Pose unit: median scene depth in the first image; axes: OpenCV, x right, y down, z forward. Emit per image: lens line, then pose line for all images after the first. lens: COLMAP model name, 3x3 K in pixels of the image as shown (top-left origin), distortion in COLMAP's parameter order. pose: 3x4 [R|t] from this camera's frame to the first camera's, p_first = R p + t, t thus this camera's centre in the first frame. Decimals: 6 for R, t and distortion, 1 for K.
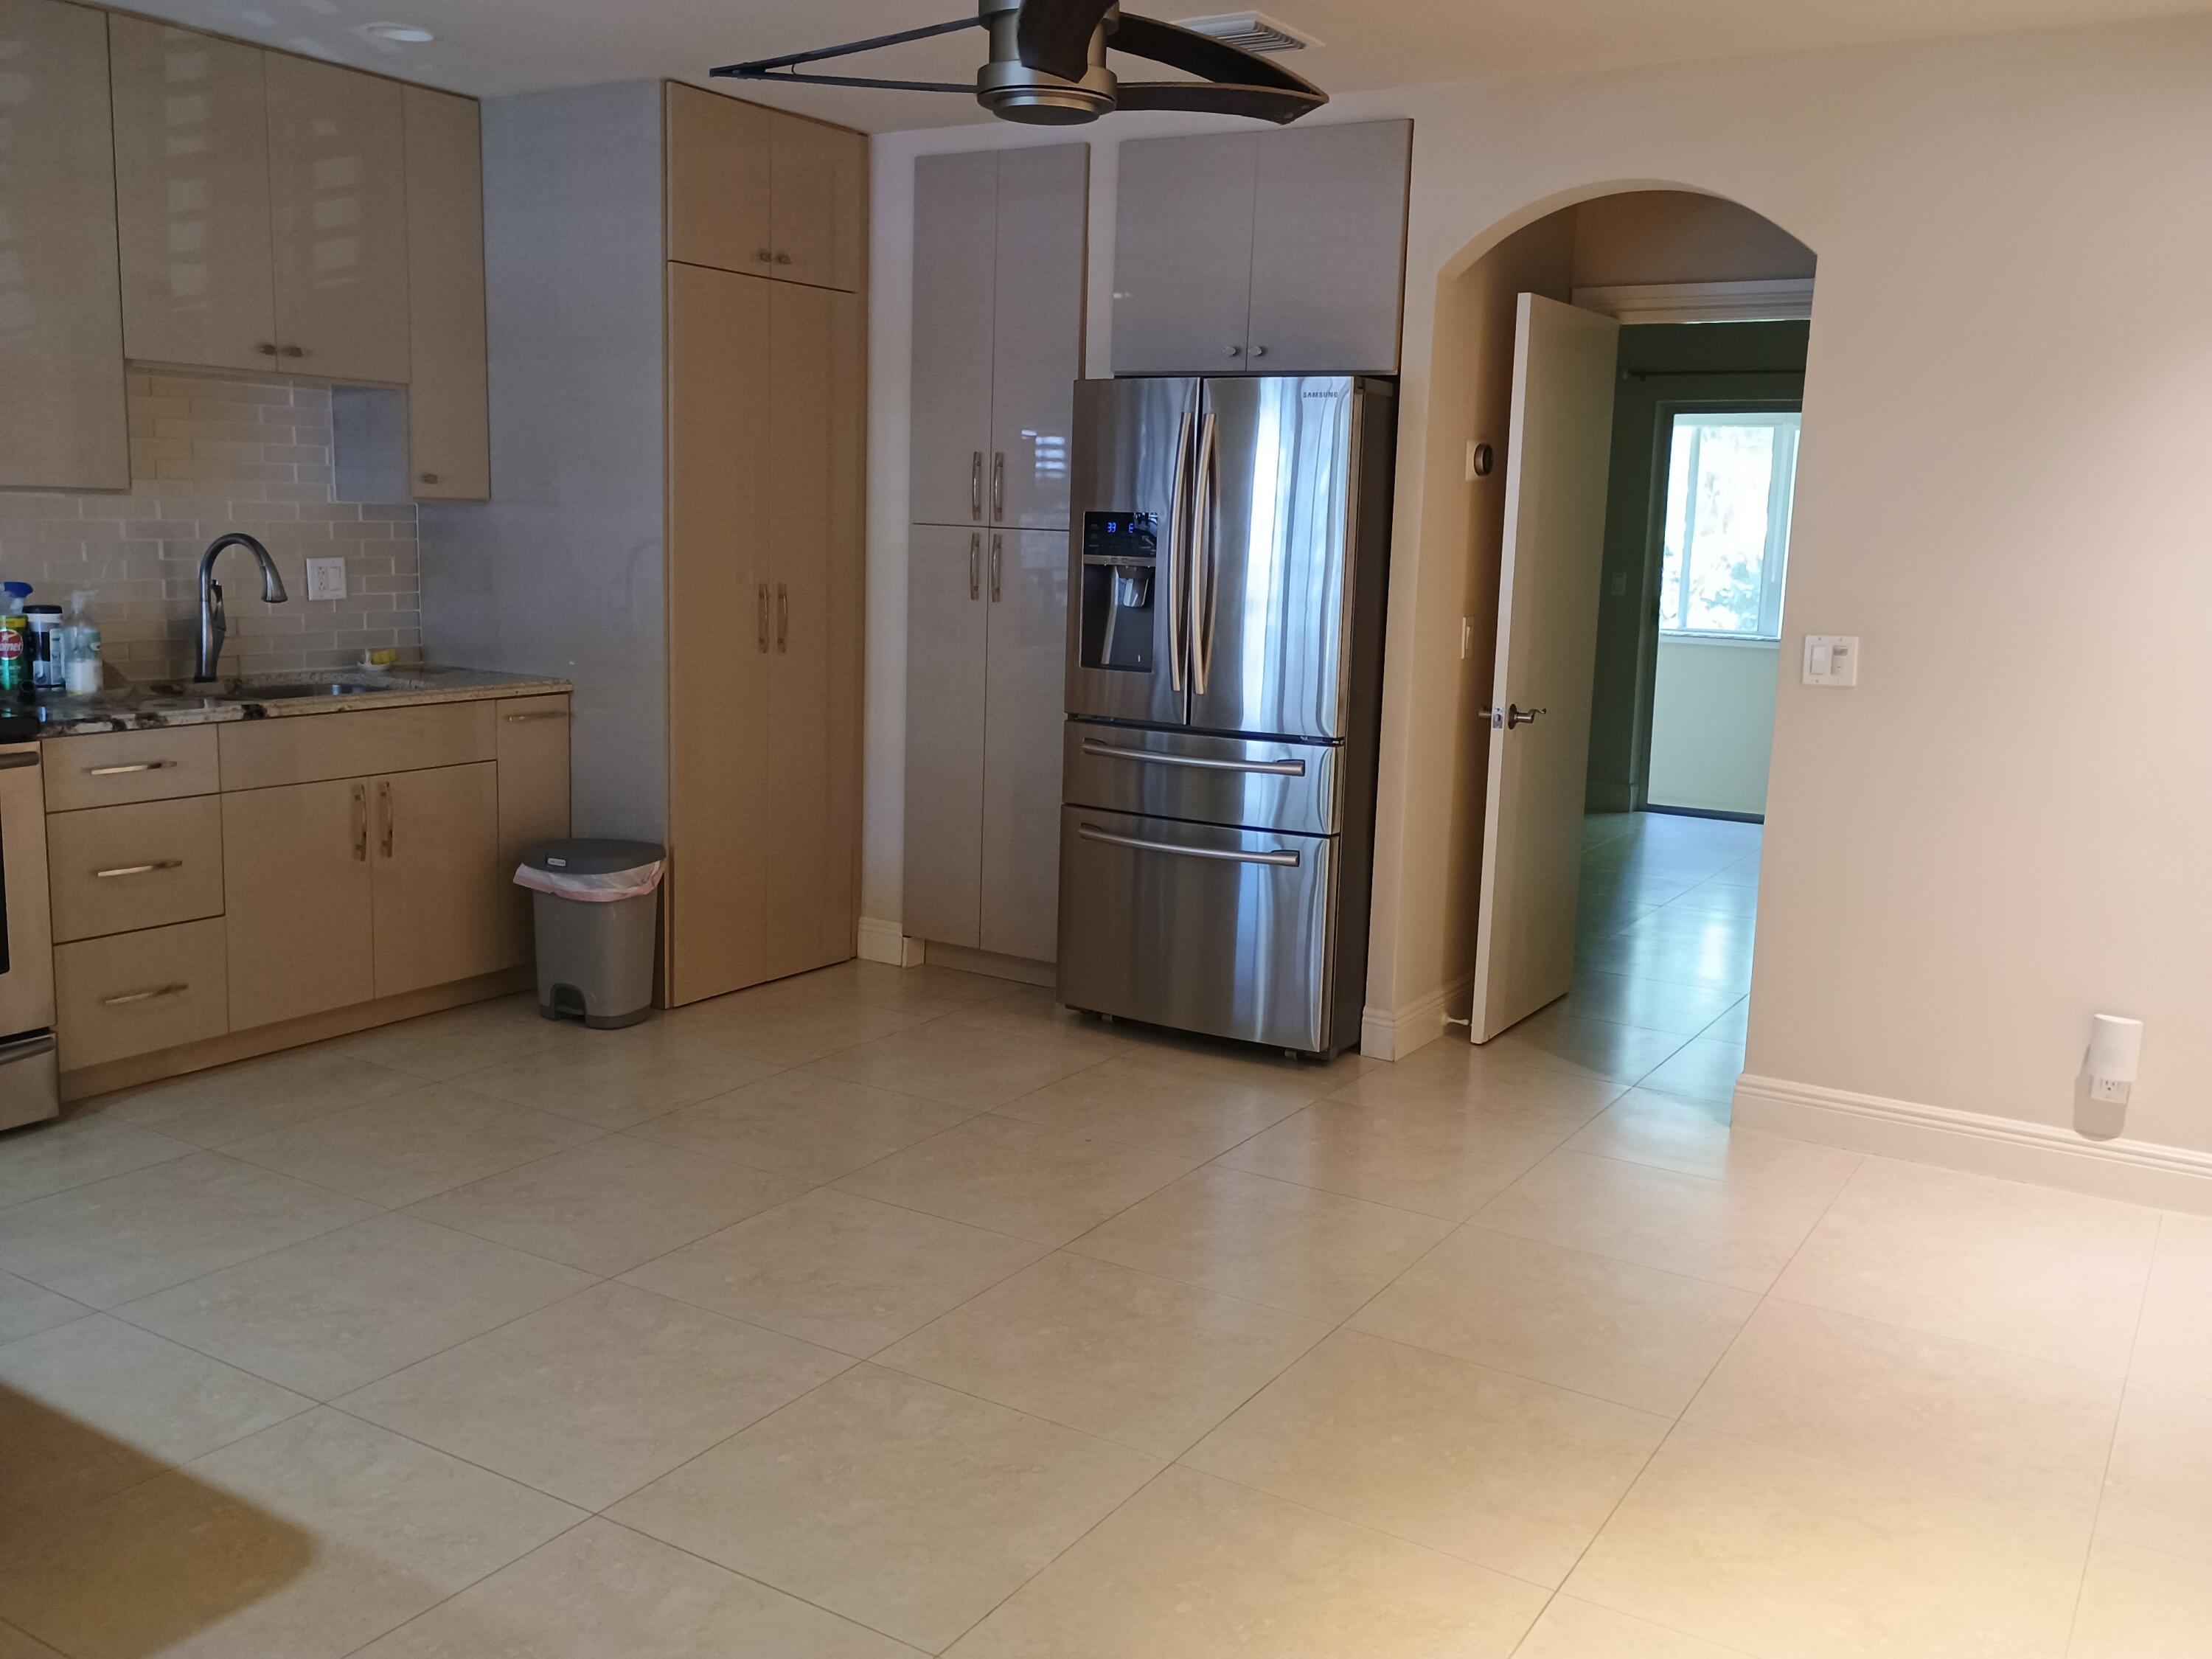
lens RADIAL K [[1893.9, 0, 1109.4], [0, 1893.9, 799.2], [0, 0, 1]] dist [0.075106, -0.089146]
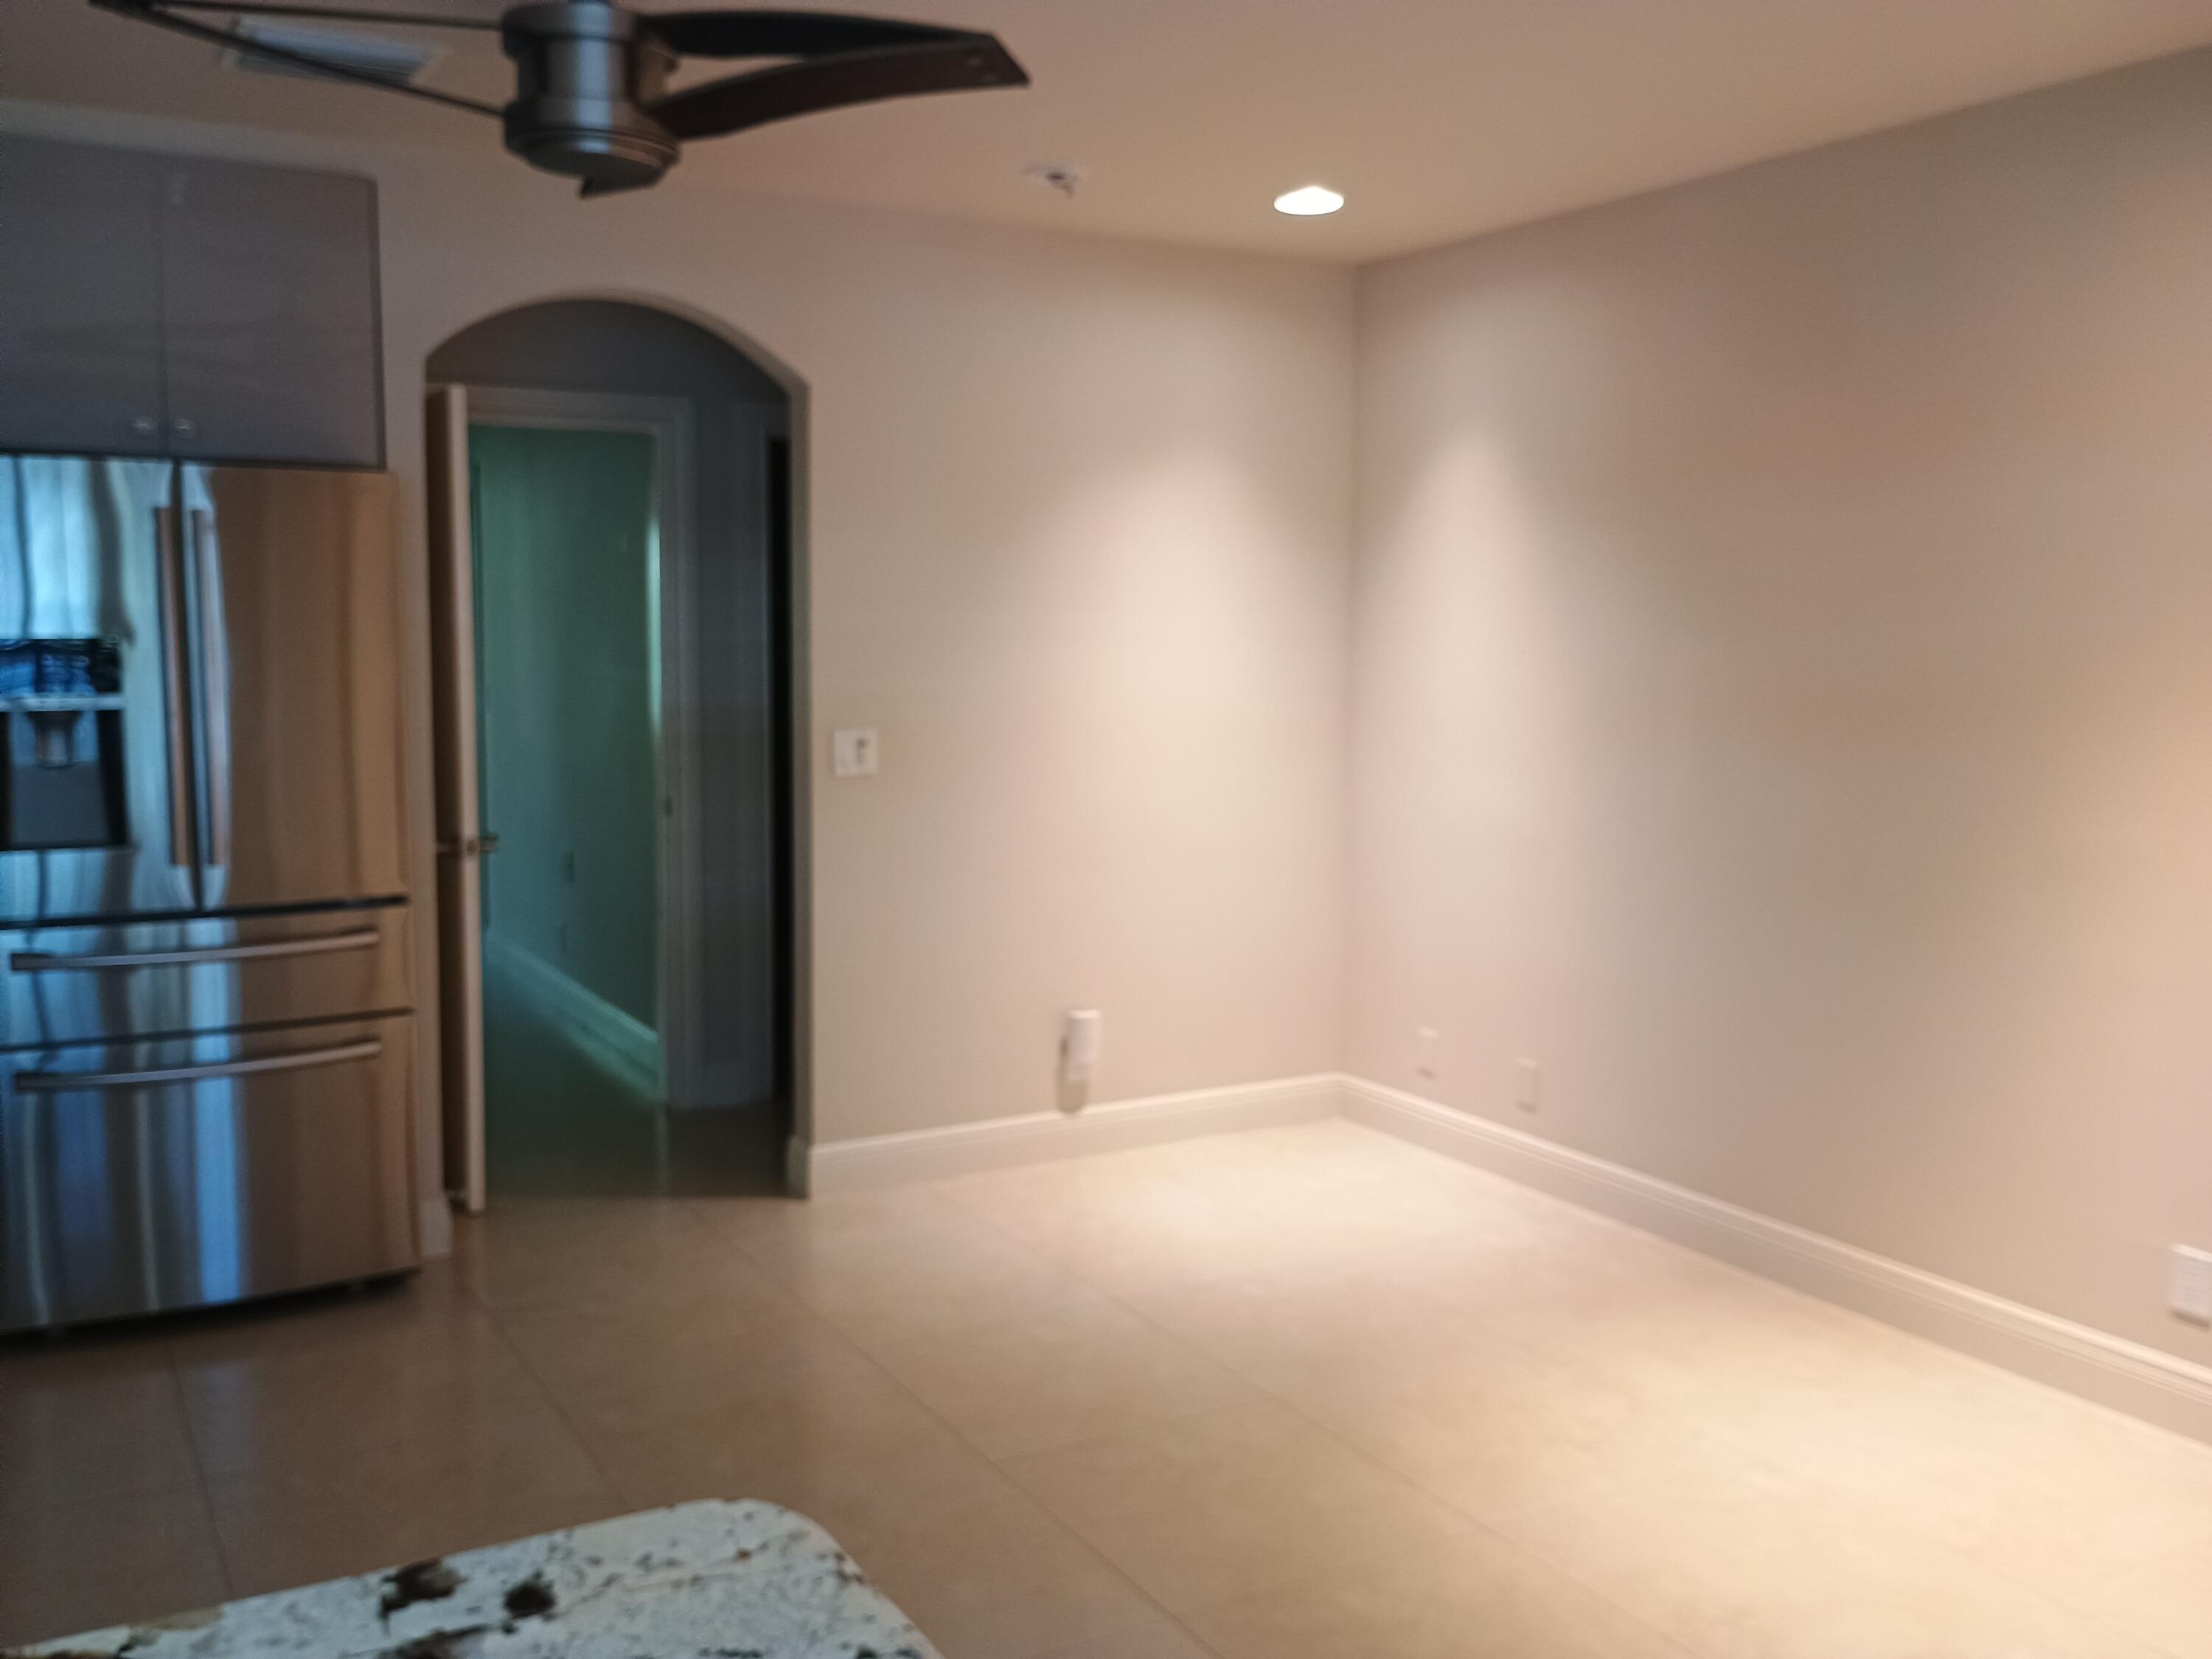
lens RADIAL K [[1848.7, 0, 1109.4], [0, 1848.7, 783.7], [0, 0, 1]] dist [0.065336, -0.096814]
pose [[0.498247, -0.103314, 0.860858, -0.416932], [0.139635, 0.989476, 0.037932, -0.066071], [-0.855717, 0.101306, 0.507430, 0.295592]]
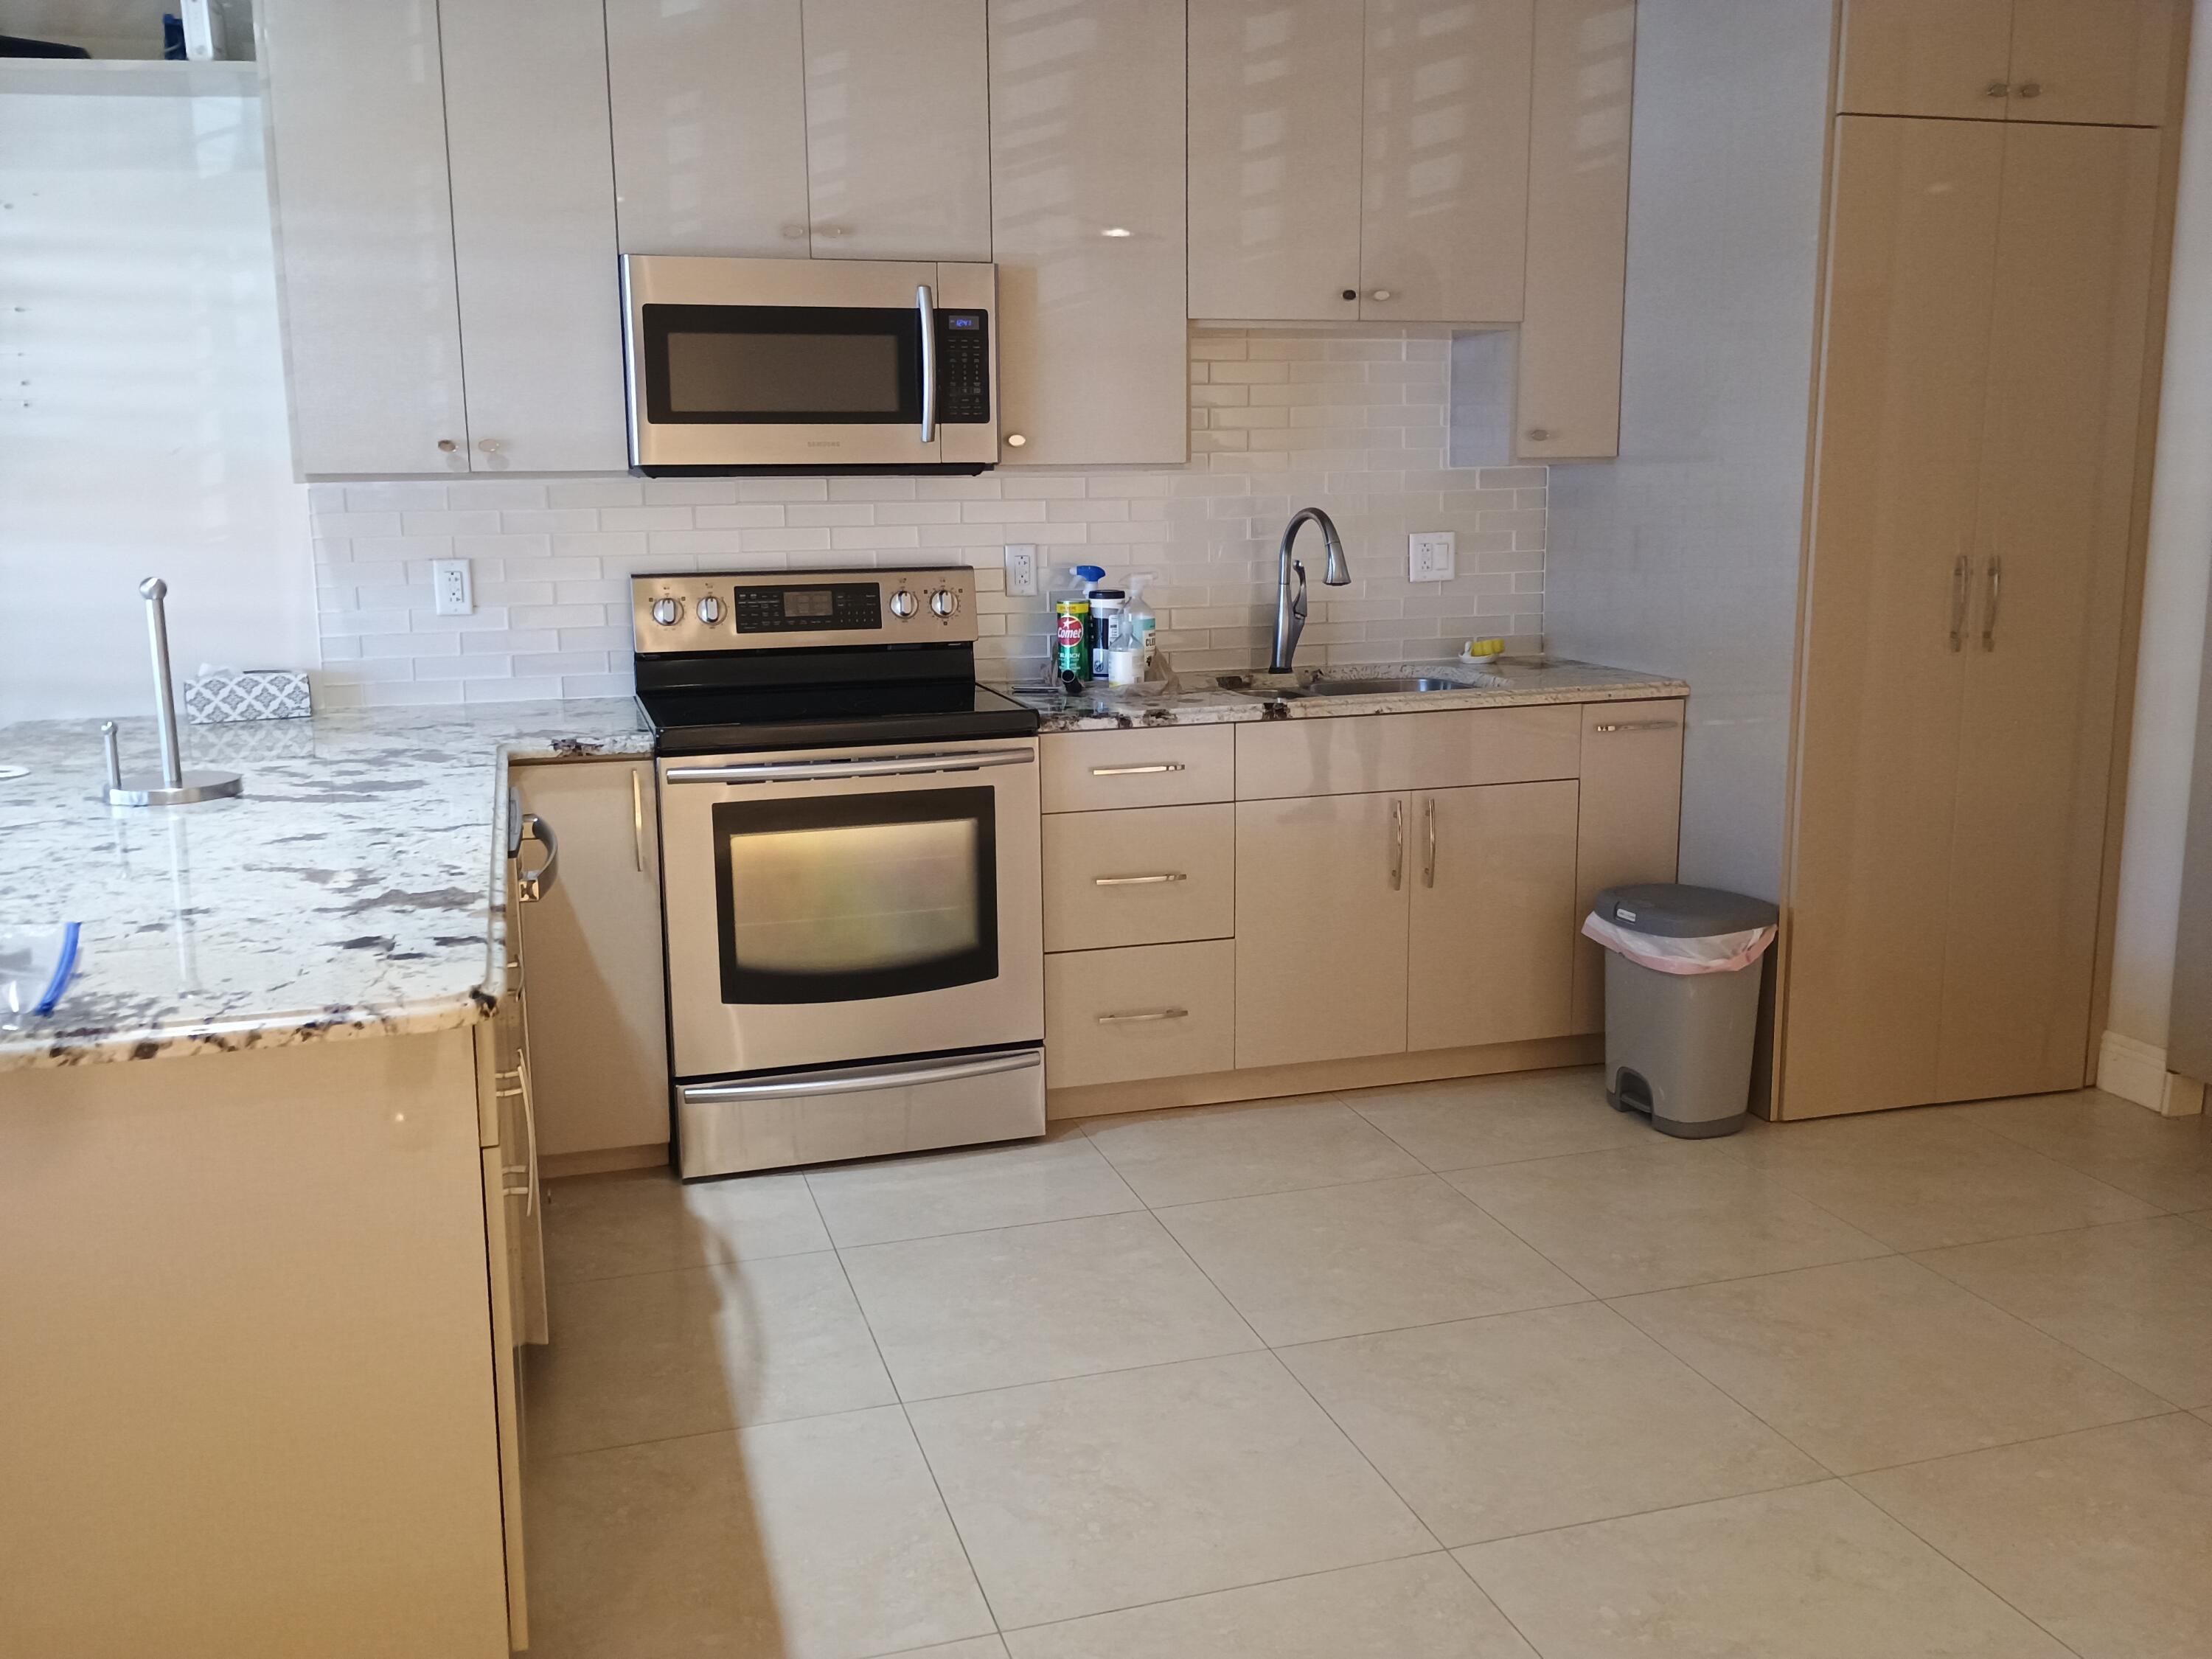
lens RADIAL K [[1904.5, 0, 1072.9], [0, 1904.5, 791.9], [0, 0, 1]] dist [0.029247, -0.002114]
pose [[0.743852, 0.072275, -0.664425, 0.060213], [-0.065702, 0.997228, 0.034920, -0.030468], [0.665107, 0.017678, 0.746539, 0.264268]]
